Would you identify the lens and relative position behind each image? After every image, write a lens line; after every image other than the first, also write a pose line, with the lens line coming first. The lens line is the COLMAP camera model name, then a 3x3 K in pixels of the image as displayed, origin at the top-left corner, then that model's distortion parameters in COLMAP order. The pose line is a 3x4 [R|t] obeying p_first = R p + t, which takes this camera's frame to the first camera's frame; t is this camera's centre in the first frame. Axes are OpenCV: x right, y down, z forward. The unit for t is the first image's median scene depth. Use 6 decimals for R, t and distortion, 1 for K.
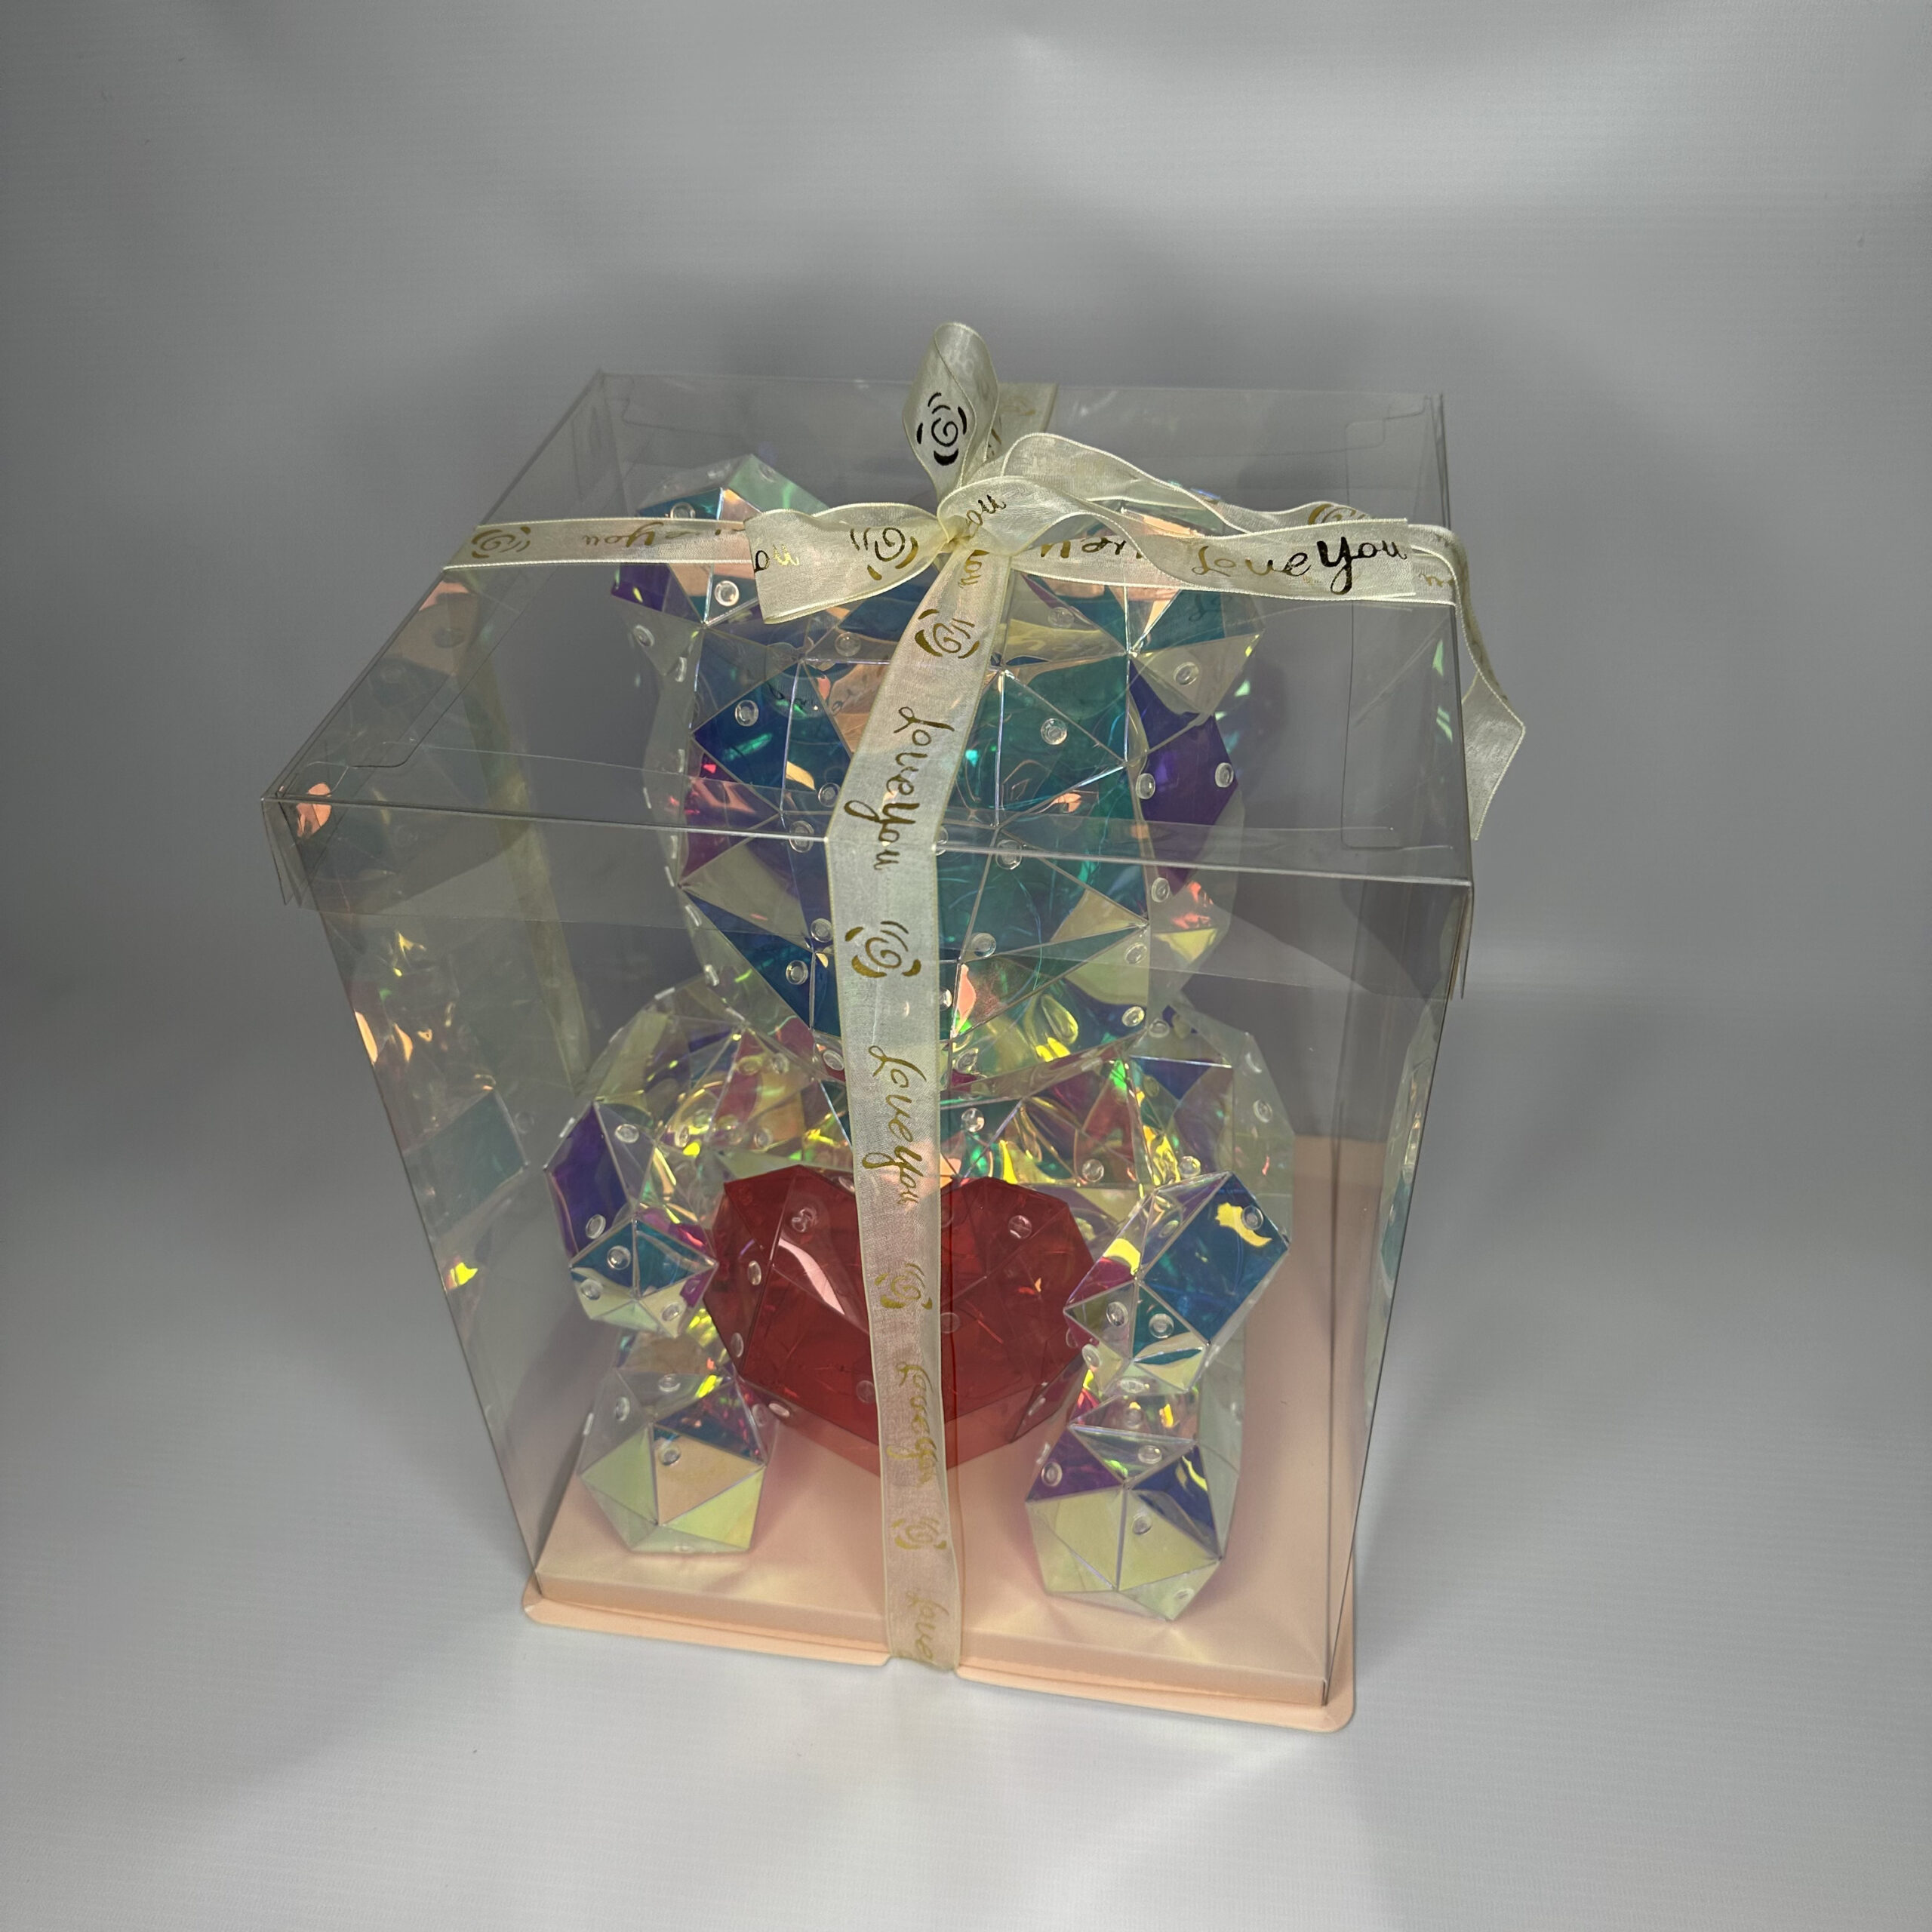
lens RADIAL K [[1907.9, 0, 966.0], [0, 1907.9, 966.0], [0, 0, 1]] dist [0.013295, 0.012775]
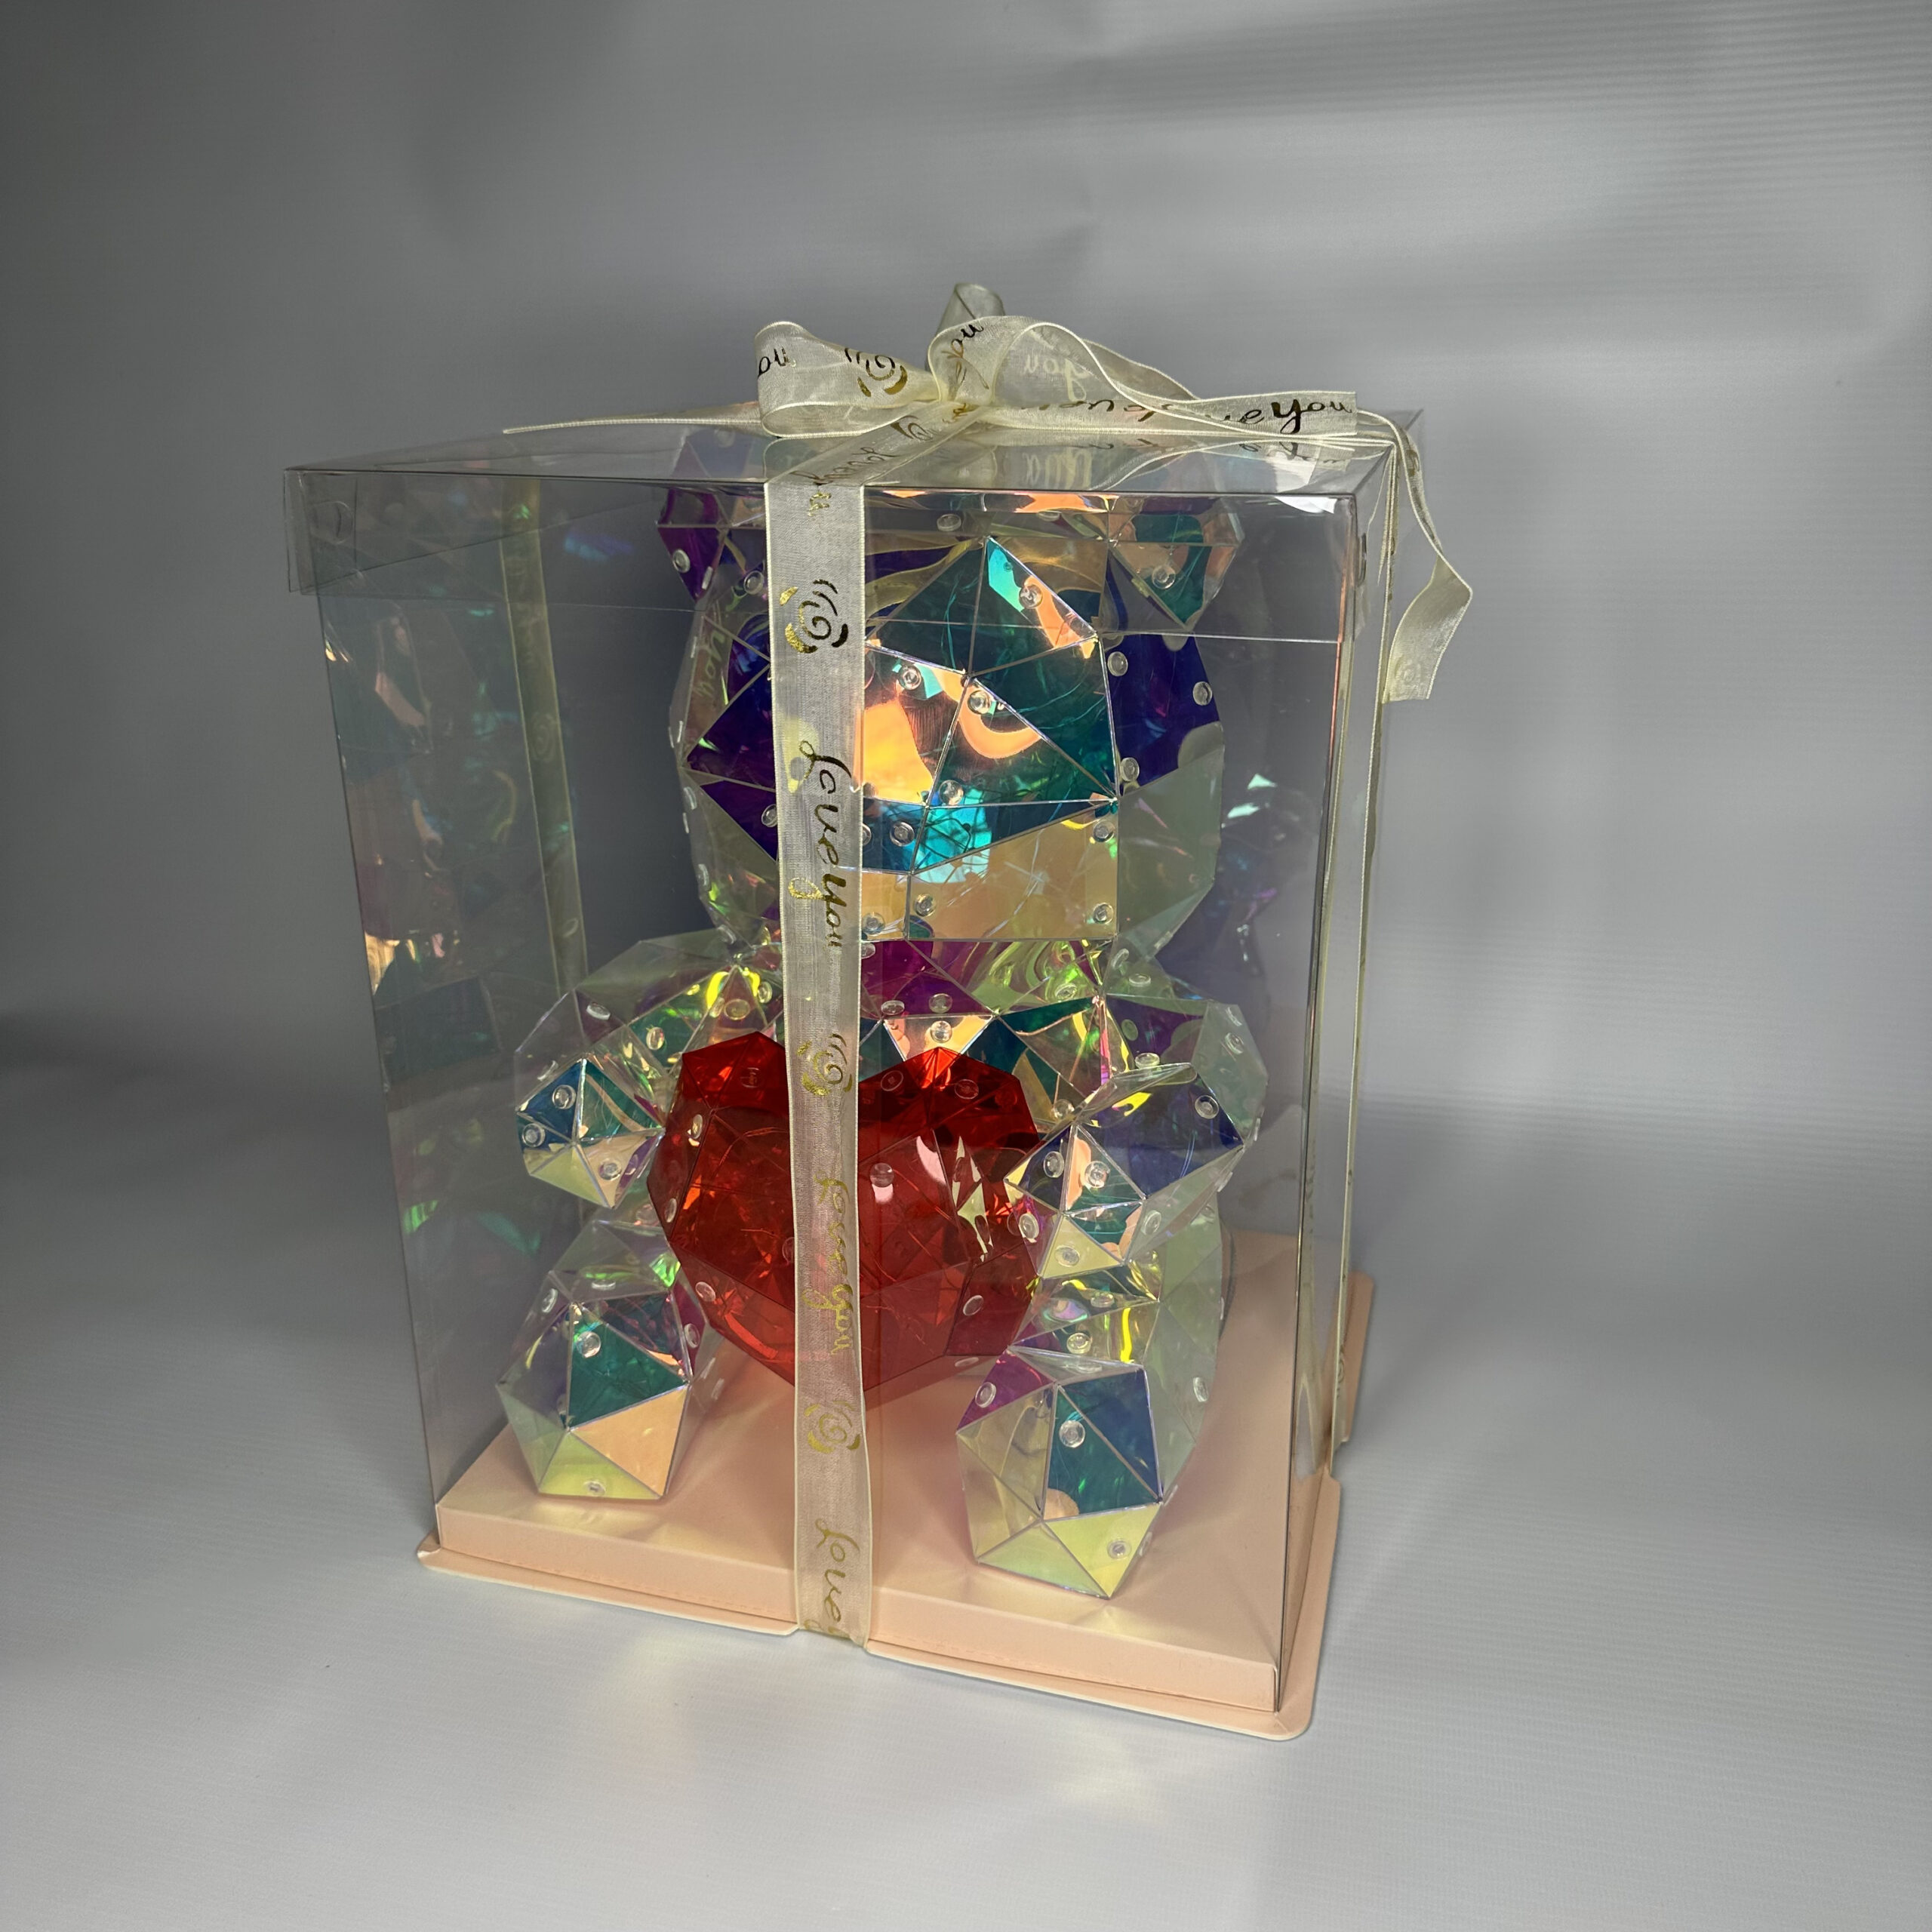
lens RADIAL K [[1919.1, 0, 966.0], [0, 1919.1, 966.0], [0, 0, 1]] dist [0.010094, -0.002652]
pose [[0.991711, 0.063308, -0.111808, 0.153517], [-0.098603, 0.932907, -0.346356, 0.478410], [0.082379, 0.354510, 0.931416, 0.072883]]
